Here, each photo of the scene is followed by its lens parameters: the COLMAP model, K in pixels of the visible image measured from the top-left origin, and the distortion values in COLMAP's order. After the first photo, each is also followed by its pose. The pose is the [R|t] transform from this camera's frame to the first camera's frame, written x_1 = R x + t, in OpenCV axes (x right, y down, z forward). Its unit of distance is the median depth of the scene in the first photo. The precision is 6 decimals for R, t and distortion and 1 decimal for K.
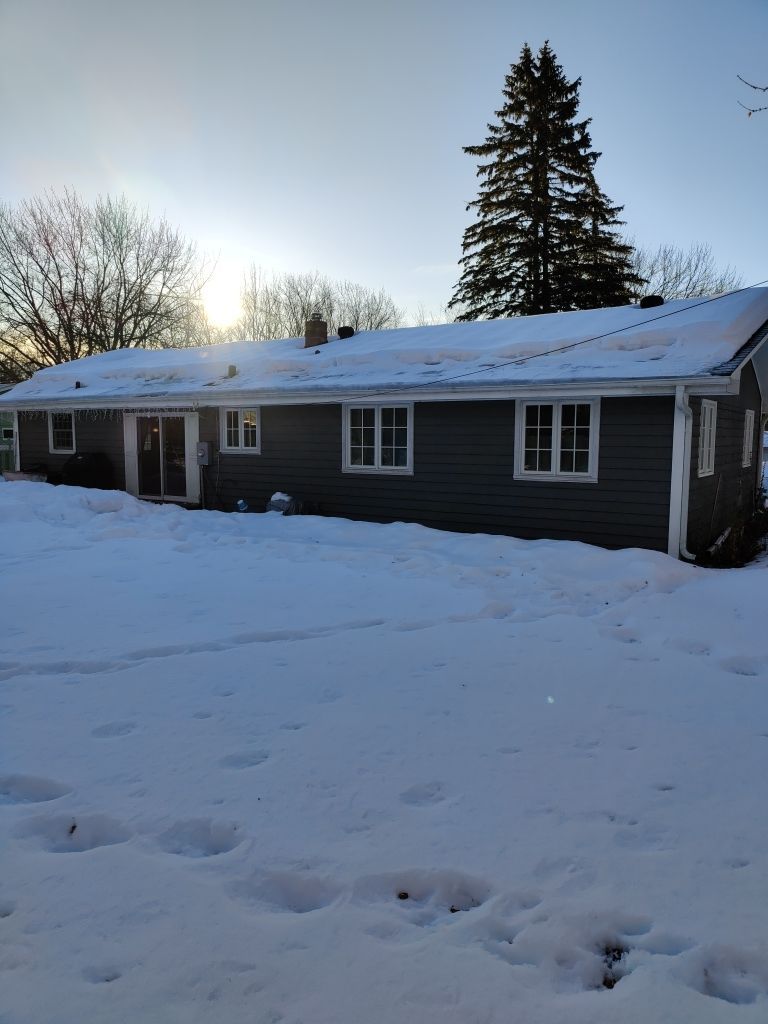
lens RADIAL K [[703.5, 0, 384.0], [0, 703.5, 512.0], [0, 0, 1]] dist [0.041646, -0.046401]
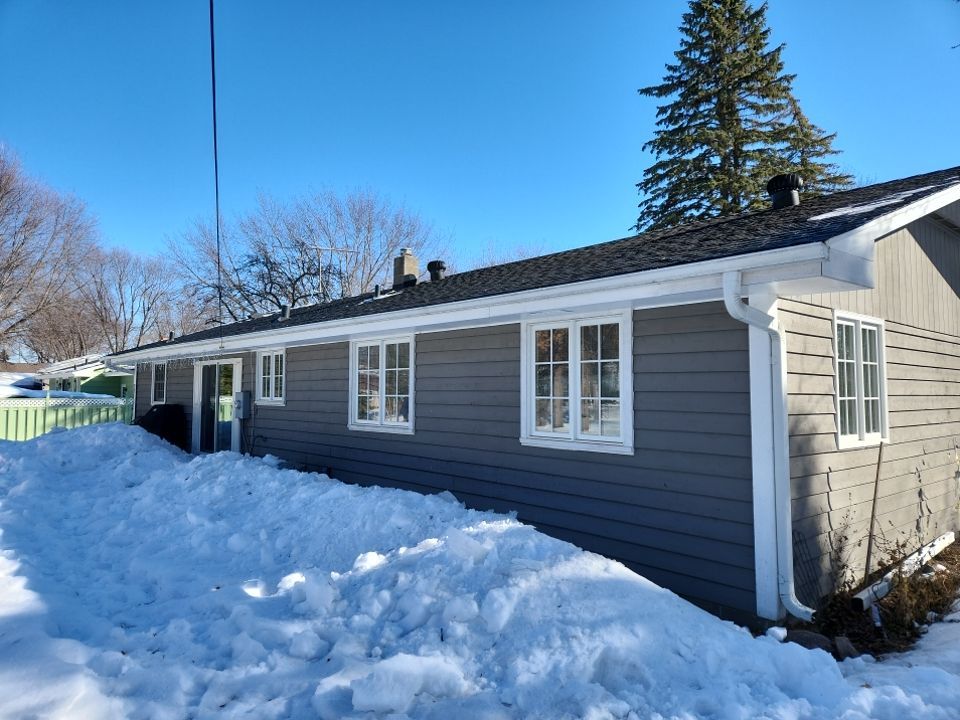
lens RADIAL K [[640.4, 0, 480.0], [0, 640.4, 360.0], [0, 0, 1]] dist [0.033110, 0.002633]
pose [[0.968467, -0.014370, -0.248727, 0.117114], [-0.024667, 0.987900, -0.153120, -0.012724], [0.247917, 0.154427, 0.956394, 0.167457]]
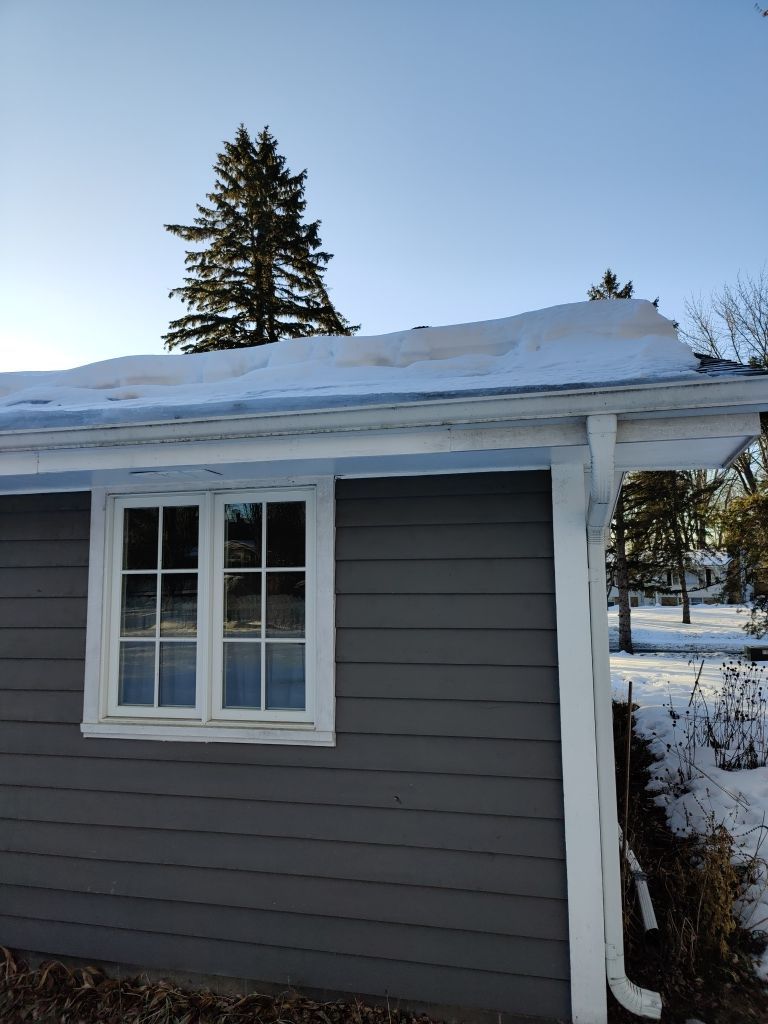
lens RADIAL K [[703.5, 0, 384.0], [0, 703.5, 512.0], [0, 0, 1]] dist [0.041646, -0.046401]
pose [[0.940819, 0.017813, 0.338440, 0.080267], [0.052060, 0.979170, -0.196256, -0.030046], [-0.334886, 0.202261, 0.920294, 0.254721]]
